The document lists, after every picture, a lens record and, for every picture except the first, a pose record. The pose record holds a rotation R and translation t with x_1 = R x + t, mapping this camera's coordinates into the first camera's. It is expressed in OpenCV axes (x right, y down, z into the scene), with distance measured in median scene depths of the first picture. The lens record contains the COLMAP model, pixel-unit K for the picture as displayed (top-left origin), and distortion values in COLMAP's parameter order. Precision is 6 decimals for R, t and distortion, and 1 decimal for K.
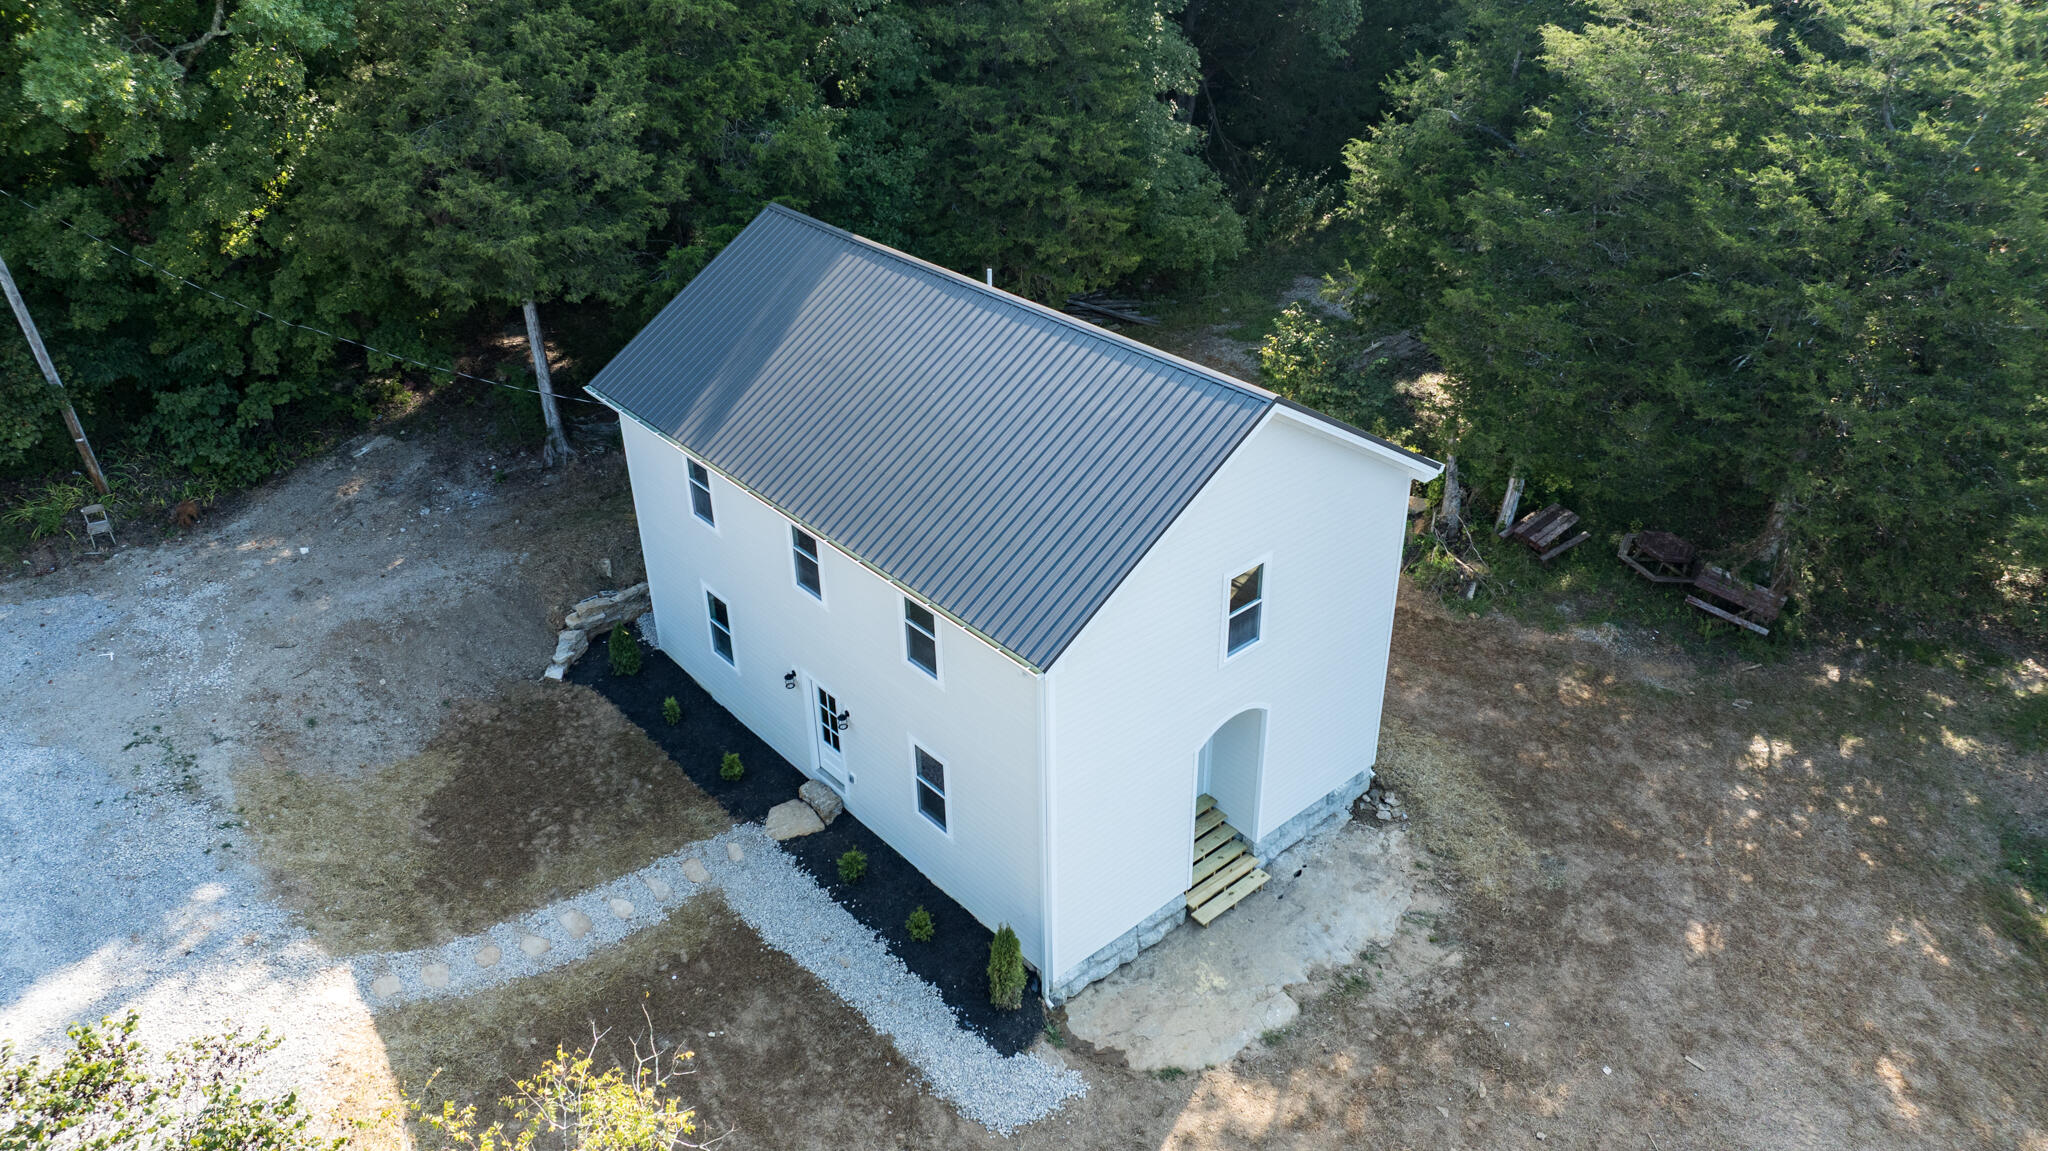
lens RADIAL K [[1395.0, 0, 1051.5], [0, 1395.0, 569.6], [0, 0, 1]] dist [-0.016682, -0.000116]
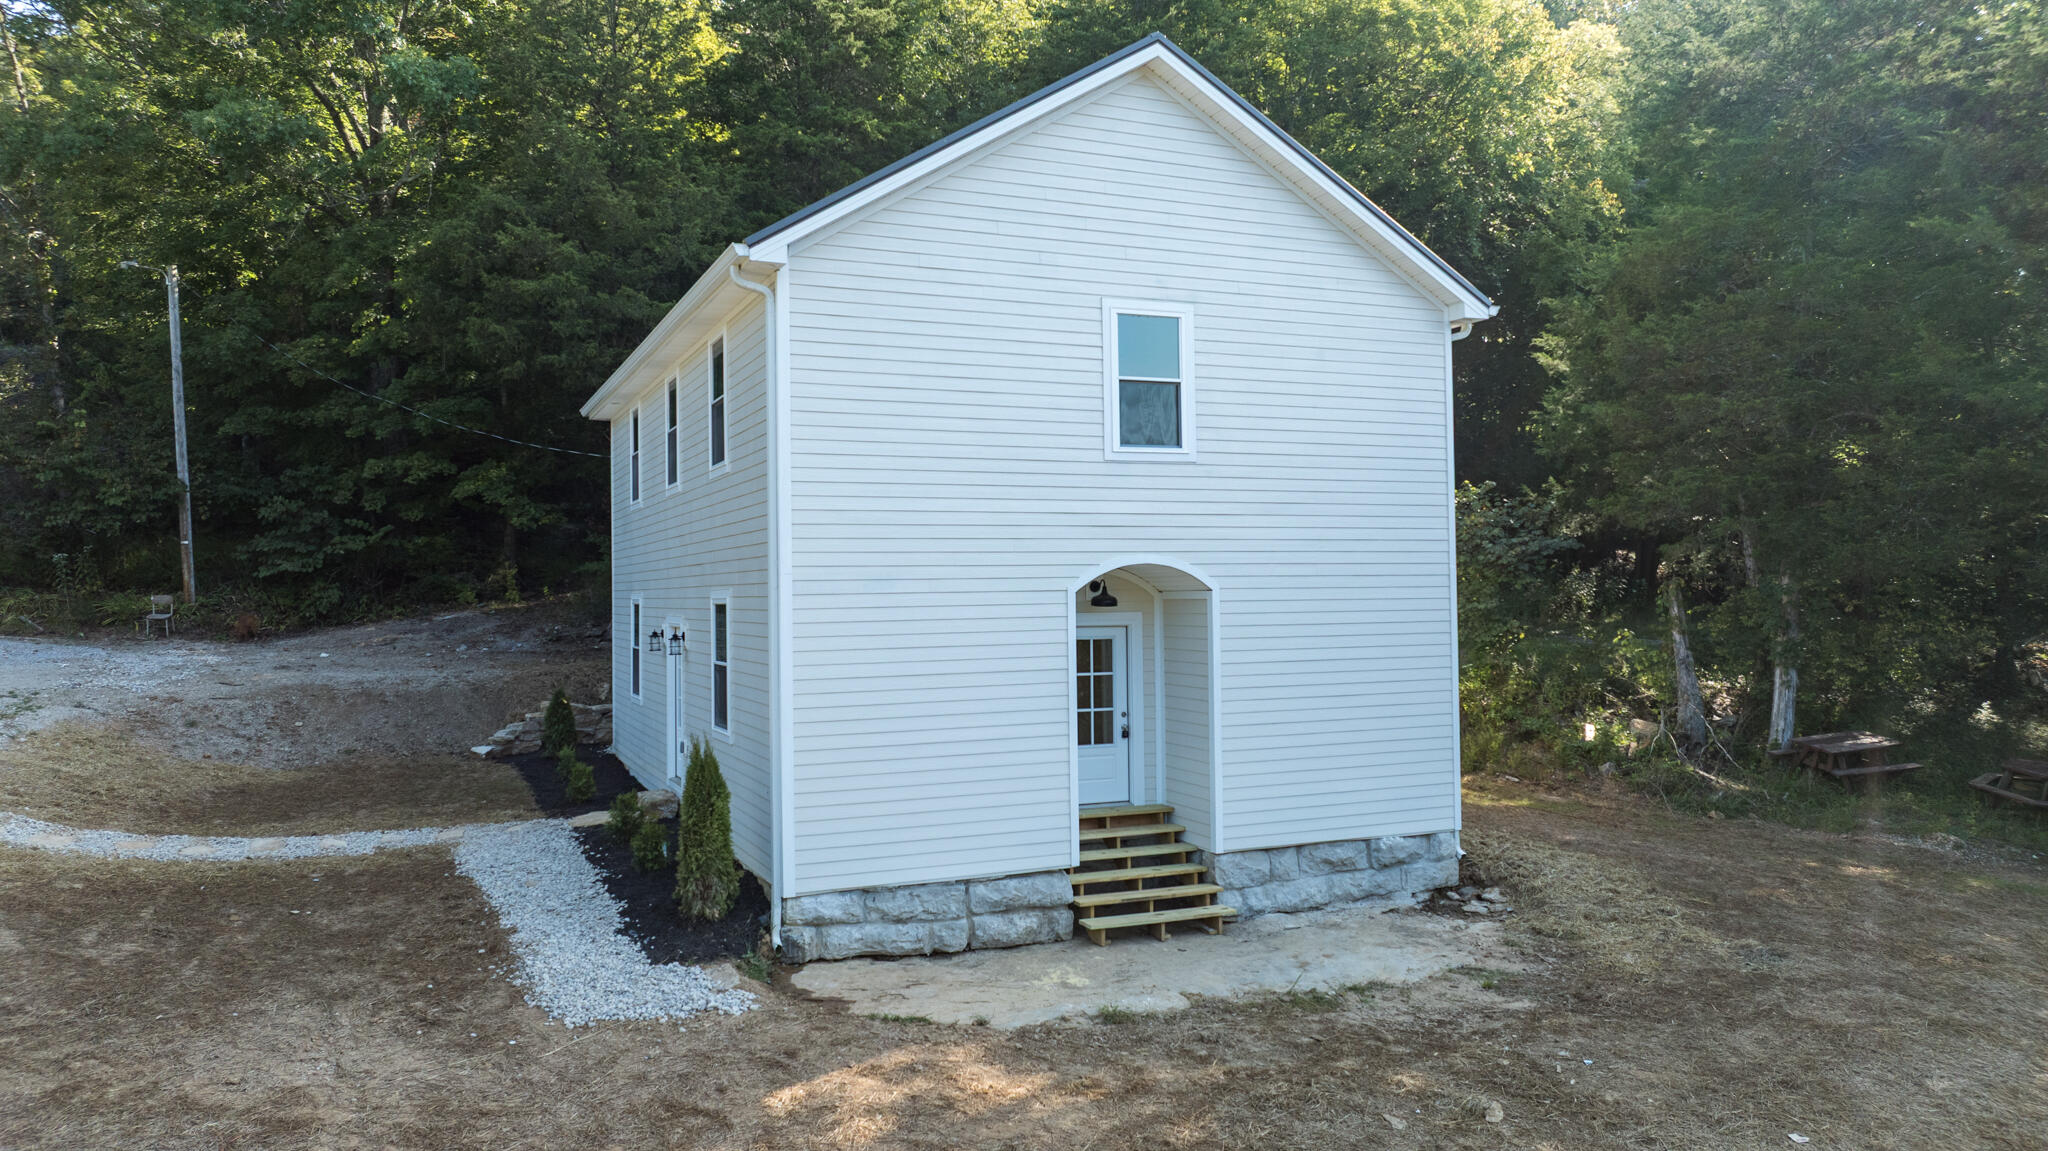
lens RADIAL K [[1427.5, 0, 1036.4], [0, 1427.5, 577.9], [0, 0, 1]] dist [-0.046234, 0.050949]
pose [[0.950989, -0.000892, -0.309225, 0.288021], [-0.157043, 0.860045, -0.485449, 0.443580], [0.266380, 0.510218, 0.817753, 0.429508]]
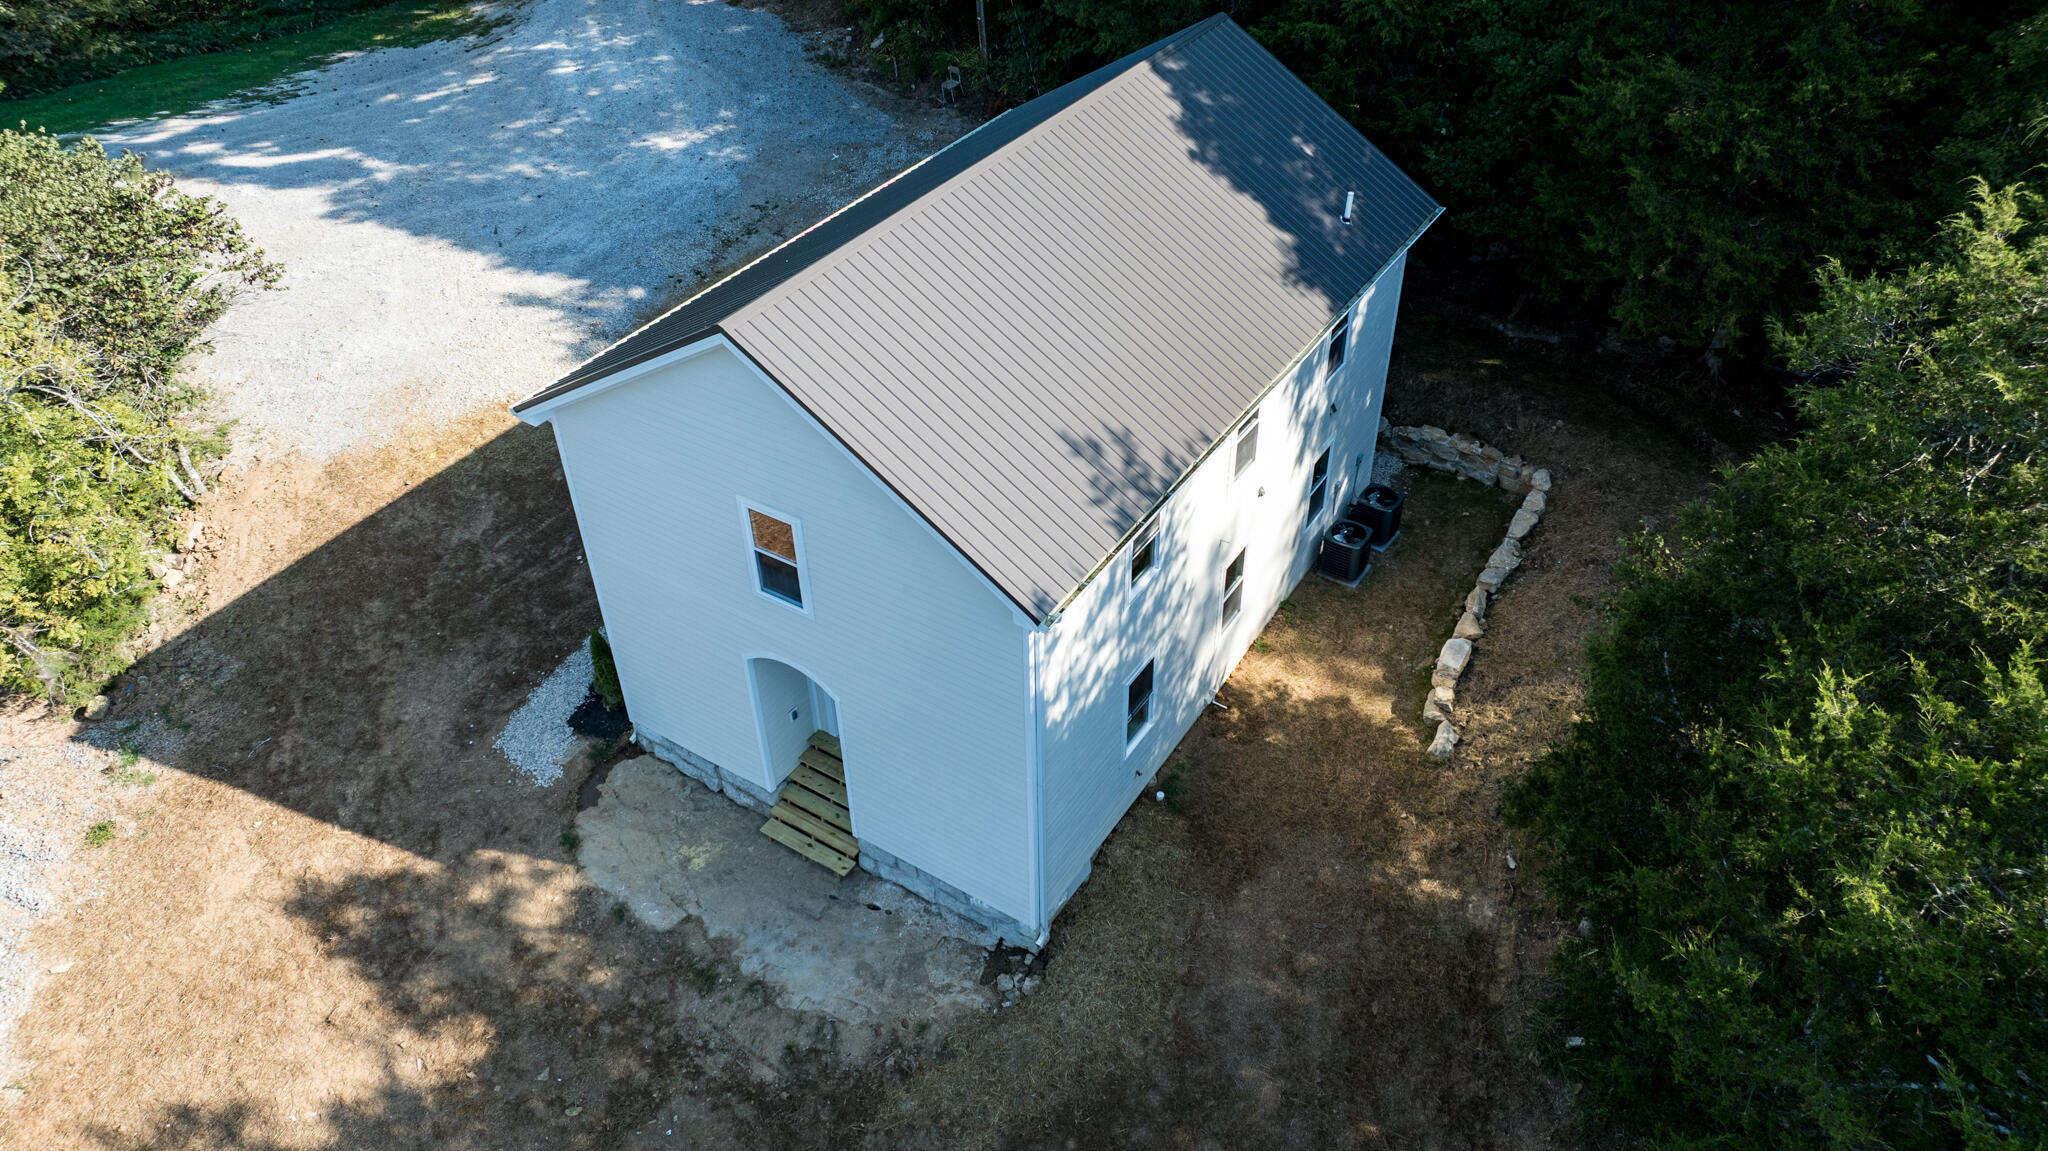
lens RADIAL K [[1427.5, 0, 1036.4], [0, 1427.5, 577.9], [0, 0, 1]] dist [-0.046234, 0.050949]
pose [[0.279678, 0.615235, -0.737066, 0.797161], [-0.480647, 0.754294, 0.447235, -0.411134], [0.831119, 0.229187, 0.506670, 0.652345]]
